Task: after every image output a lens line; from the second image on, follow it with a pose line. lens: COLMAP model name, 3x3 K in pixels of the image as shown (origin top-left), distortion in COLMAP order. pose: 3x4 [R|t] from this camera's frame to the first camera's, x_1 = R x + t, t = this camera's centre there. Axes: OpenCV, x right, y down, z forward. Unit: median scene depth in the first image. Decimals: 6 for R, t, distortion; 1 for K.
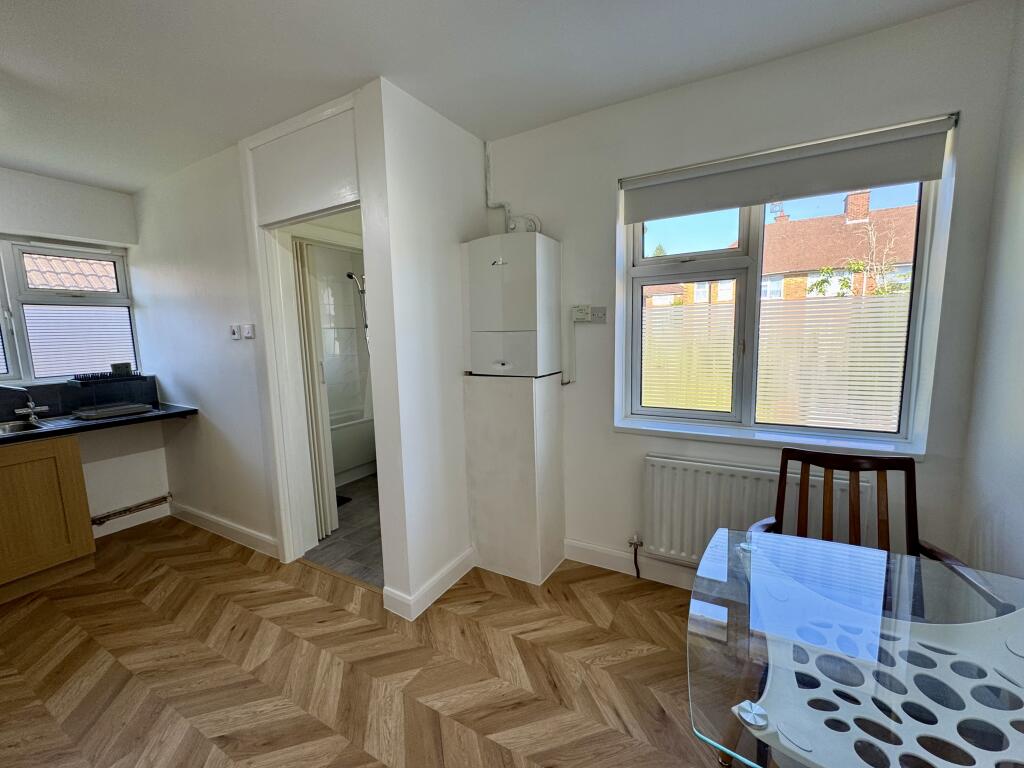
lens RADIAL K [[410.7, 0, 512.0], [0, 410.7, 384.0], [0, 0, 1]] dist [0.000903, 0.000008]
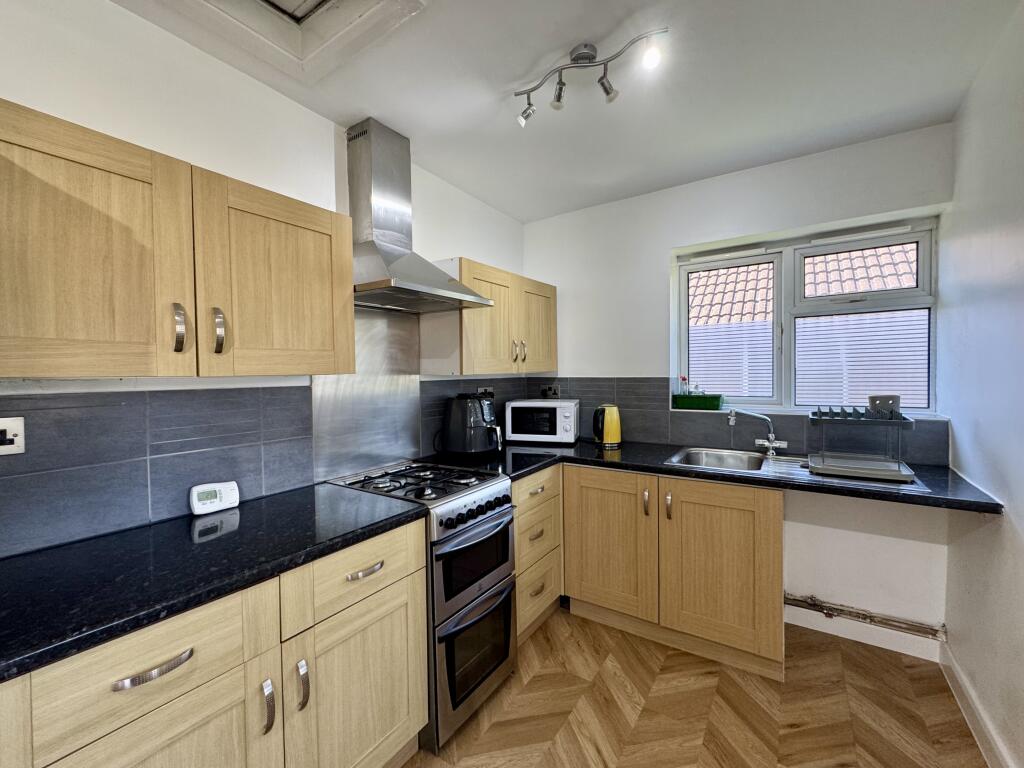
lens RADIAL K [[424.4, 0, 512.0], [0, 424.4, 384.0], [0, 0, 1]] dist [0.002262, 0.000337]
pose [[-0.084015, 0.054472, -0.994975, -0.221250], [-0.107512, 0.992180, 0.063398, -0.044036], [0.990648, 0.112298, -0.077501, 0.431011]]
